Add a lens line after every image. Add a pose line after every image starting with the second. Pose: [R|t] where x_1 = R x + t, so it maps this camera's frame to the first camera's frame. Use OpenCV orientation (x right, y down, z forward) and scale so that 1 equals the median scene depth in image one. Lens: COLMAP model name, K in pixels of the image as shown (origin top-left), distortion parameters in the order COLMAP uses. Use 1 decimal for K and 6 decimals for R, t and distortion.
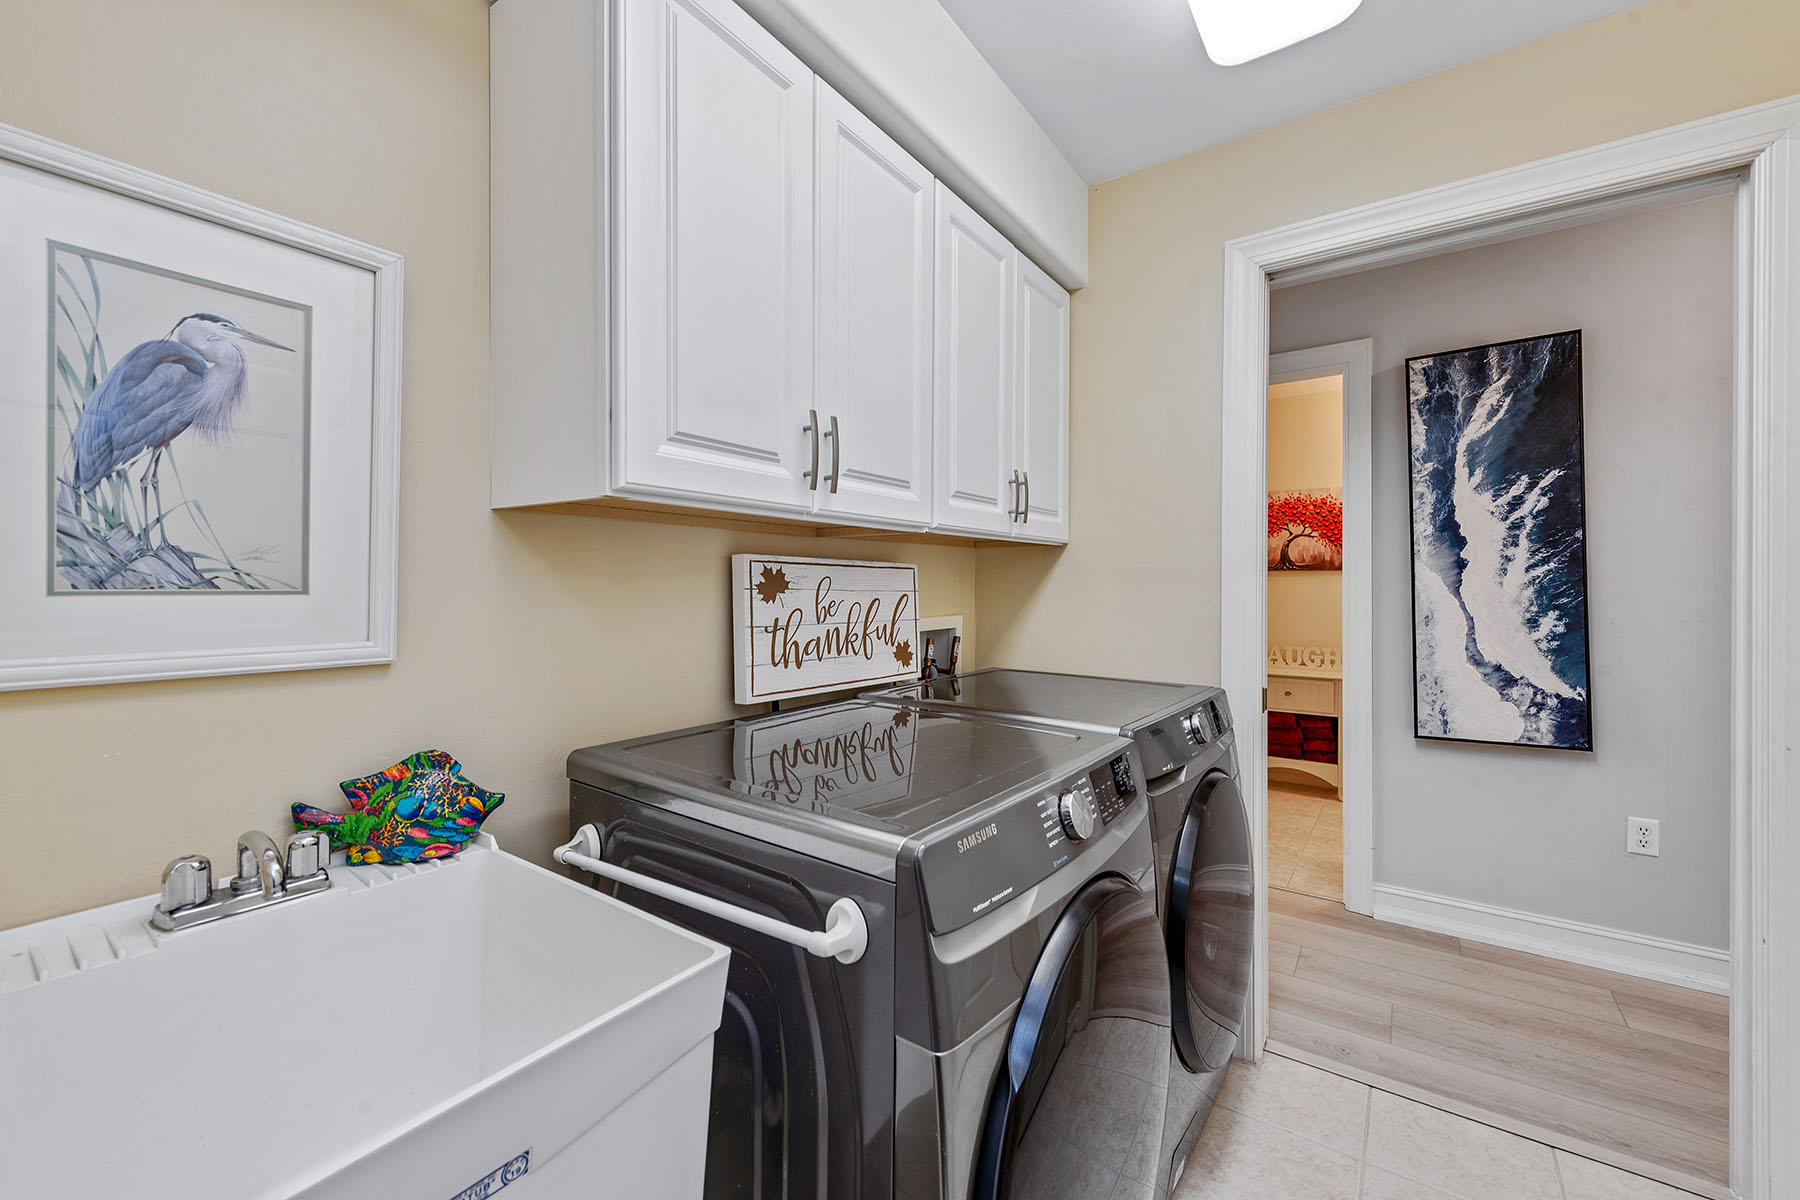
lens RADIAL K [[732.2, 0, 895.5], [0, 732.2, 589.5], [0, 0, 1]] dist [0.000436, -0.000056]
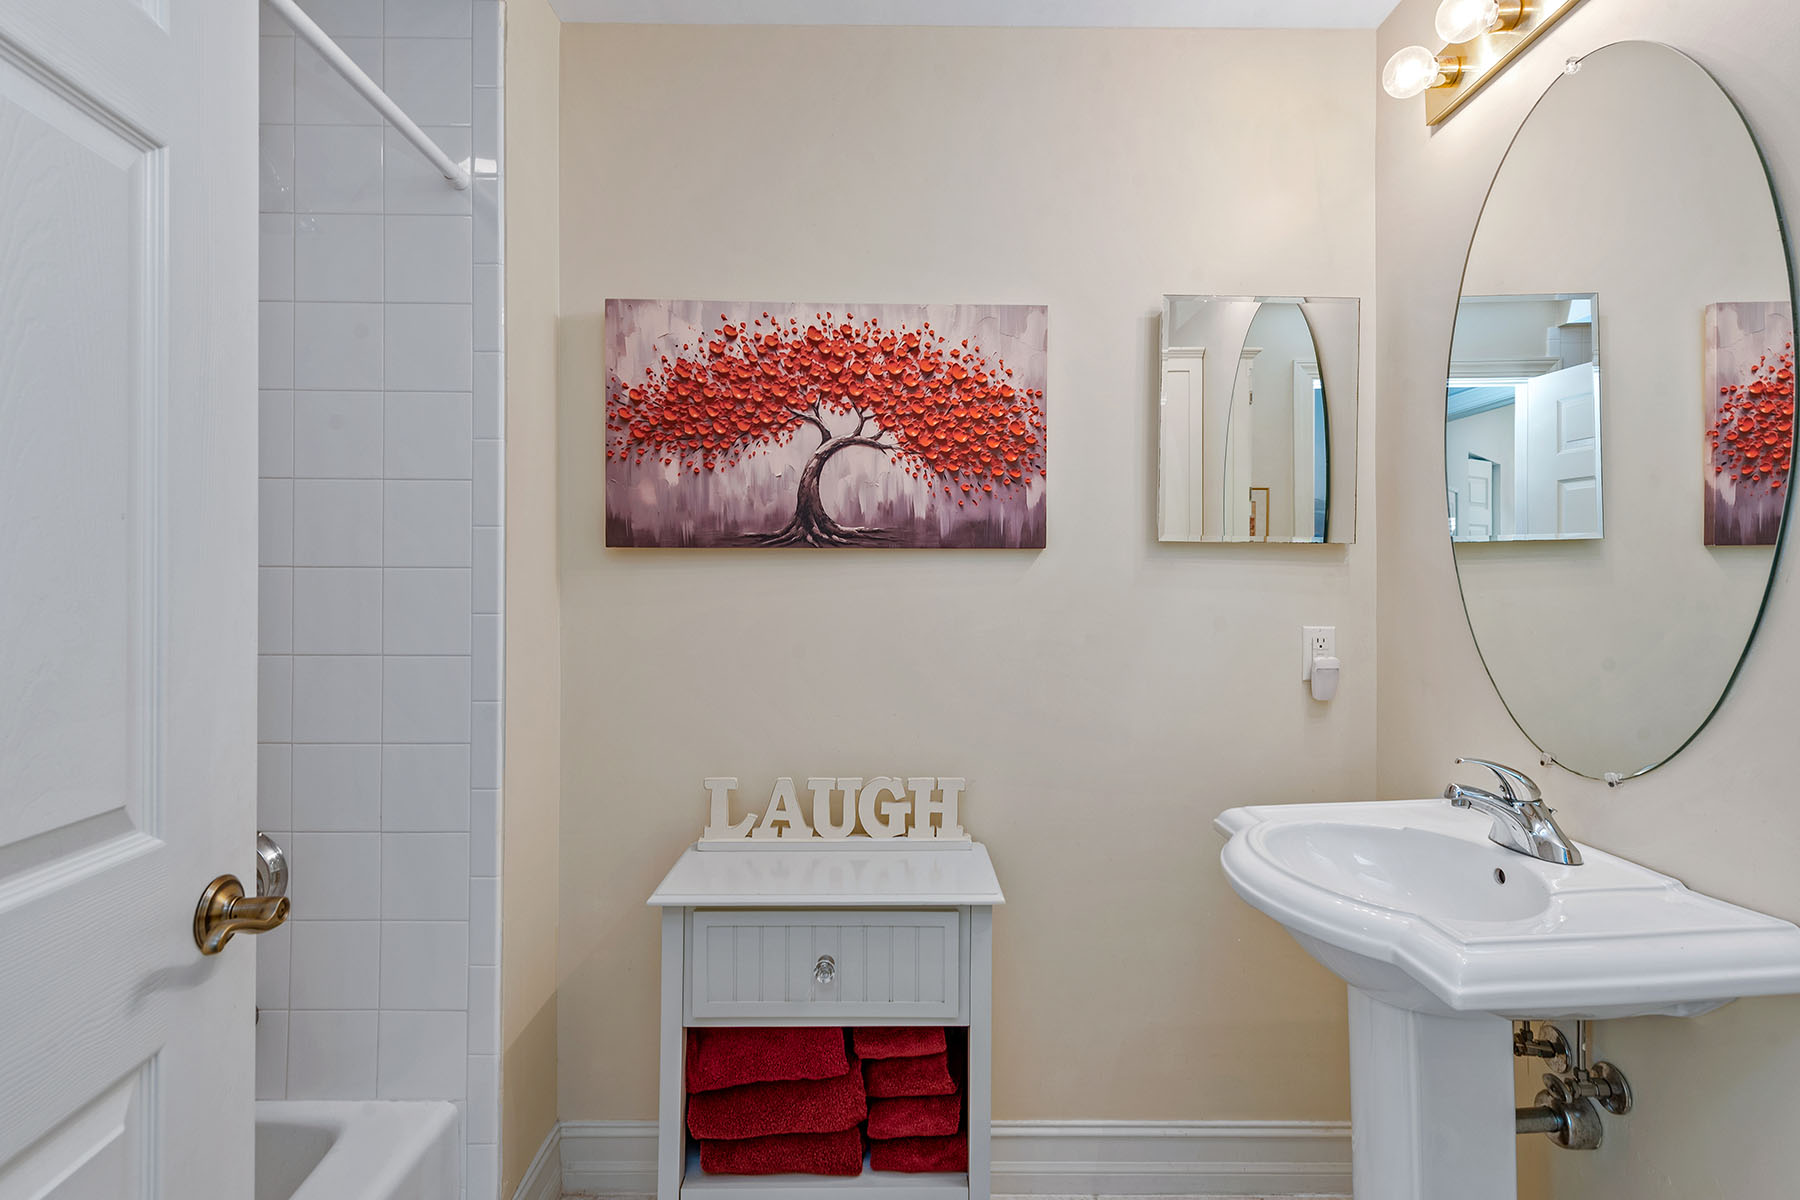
lens RADIAL K [[880.1, 0, 905.2], [0, 880.1, 603.3], [0, 0, 1]] dist [0.000941, 0.000025]
pose [[0.823480, 0.002949, 0.567338, 0.348798], [0.002527, 0.999957, -0.008867, 0.003013], [-0.567340, 0.008735, 0.823437, 0.661619]]
